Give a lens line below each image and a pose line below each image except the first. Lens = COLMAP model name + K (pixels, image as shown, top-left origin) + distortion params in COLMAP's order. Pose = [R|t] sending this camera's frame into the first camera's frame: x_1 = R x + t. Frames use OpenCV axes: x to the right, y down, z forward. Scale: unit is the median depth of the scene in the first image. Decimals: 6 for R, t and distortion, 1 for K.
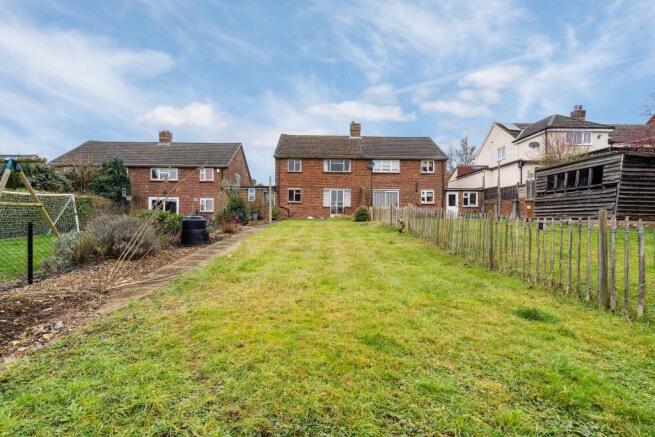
lens RADIAL K [[297.1, 0, 328.8], [0, 297.1, 215.7], [0, 0, 1]] dist [0.003208, 0.000204]
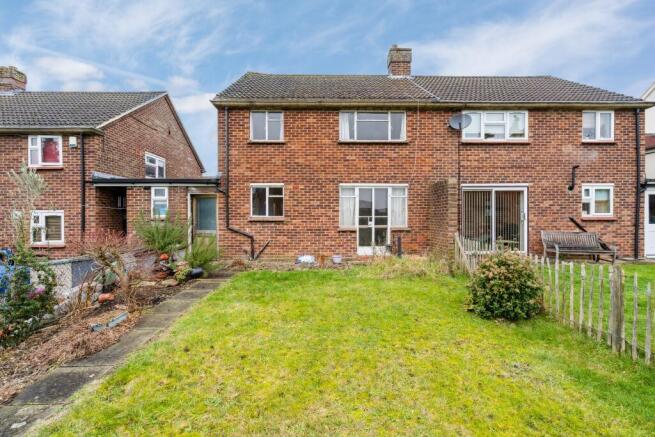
lens RADIAL K [[297.1, 0, 327.7], [0, 297.1, 219.6], [0, 0, 1]] dist [0.003208, 0.000204]
pose [[0.999840, -0.009191, -0.015326, -0.027742], [0.009581, 0.999626, 0.025600, -0.053002], [0.015085, -0.025743, 0.999555, 0.596390]]
